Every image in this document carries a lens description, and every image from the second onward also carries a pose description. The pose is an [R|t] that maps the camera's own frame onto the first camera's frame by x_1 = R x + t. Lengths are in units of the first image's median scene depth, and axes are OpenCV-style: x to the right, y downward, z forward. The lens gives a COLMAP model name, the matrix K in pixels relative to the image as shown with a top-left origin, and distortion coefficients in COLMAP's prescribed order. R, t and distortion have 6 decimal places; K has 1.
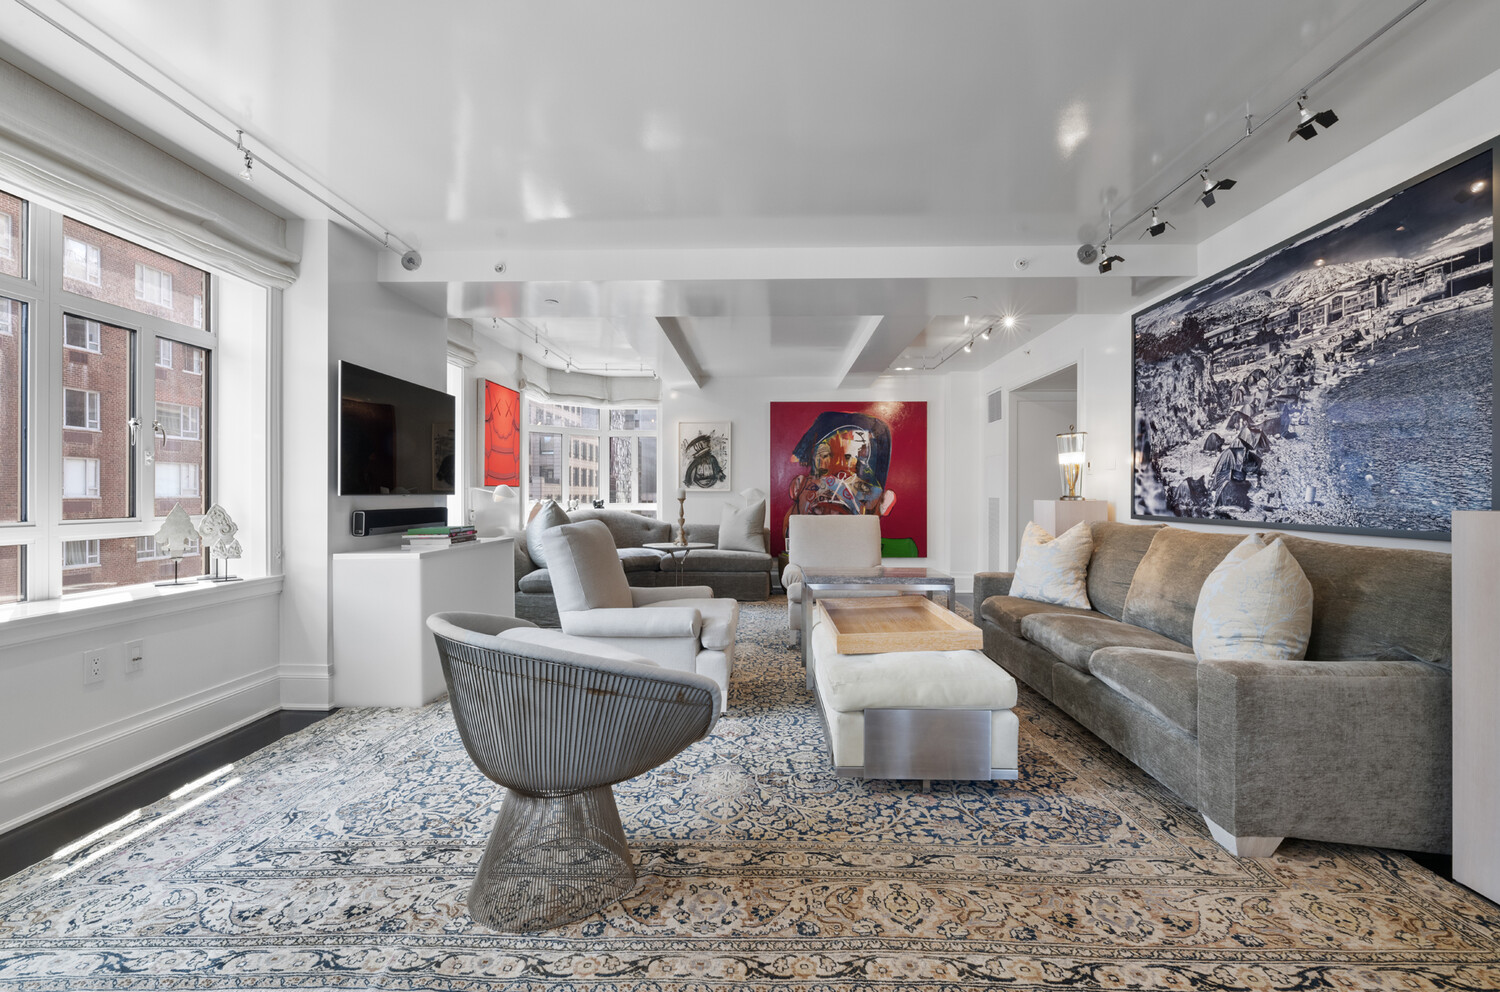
lens RADIAL K [[634.5, 0, 753.9], [0, 634.5, 493.6], [0, 0, 1]] dist [-0.000656, -0.000072]
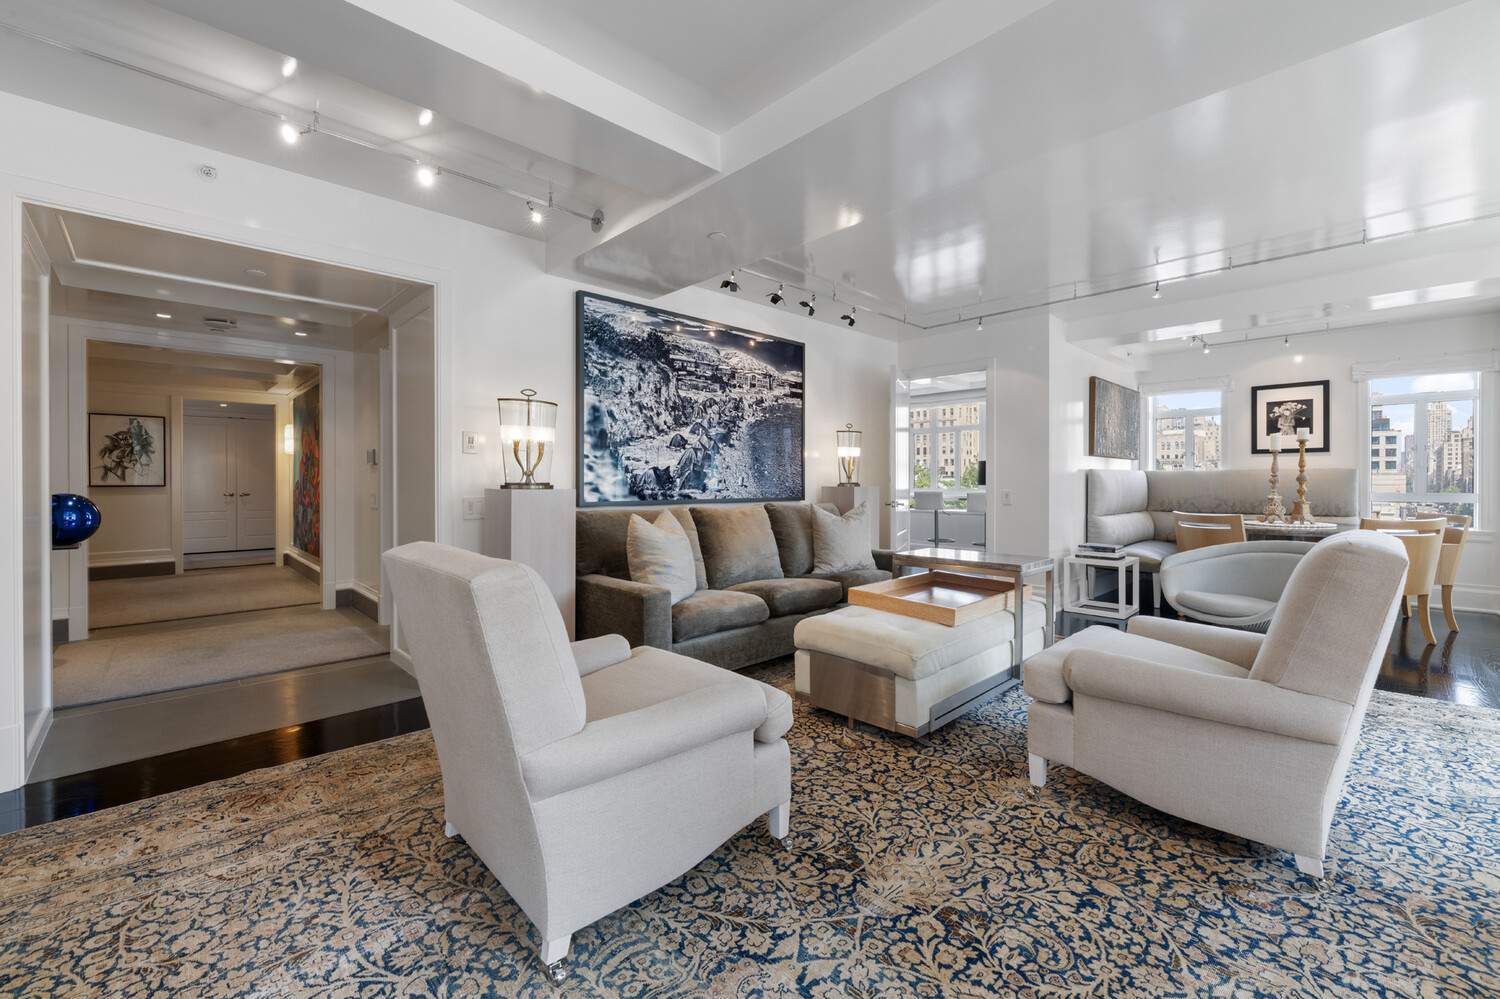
lens RADIAL K [[617.3, 0, 756.4], [0, 617.3, 484.5], [0, 0, 1]] dist [-0.002696, -0.000084]
pose [[-0.712826, -0.005999, 0.701315, -0.284514], [-0.002562, 0.999979, 0.005950, 0.000324], [-0.701336, 0.002445, -0.712827, 1.798058]]
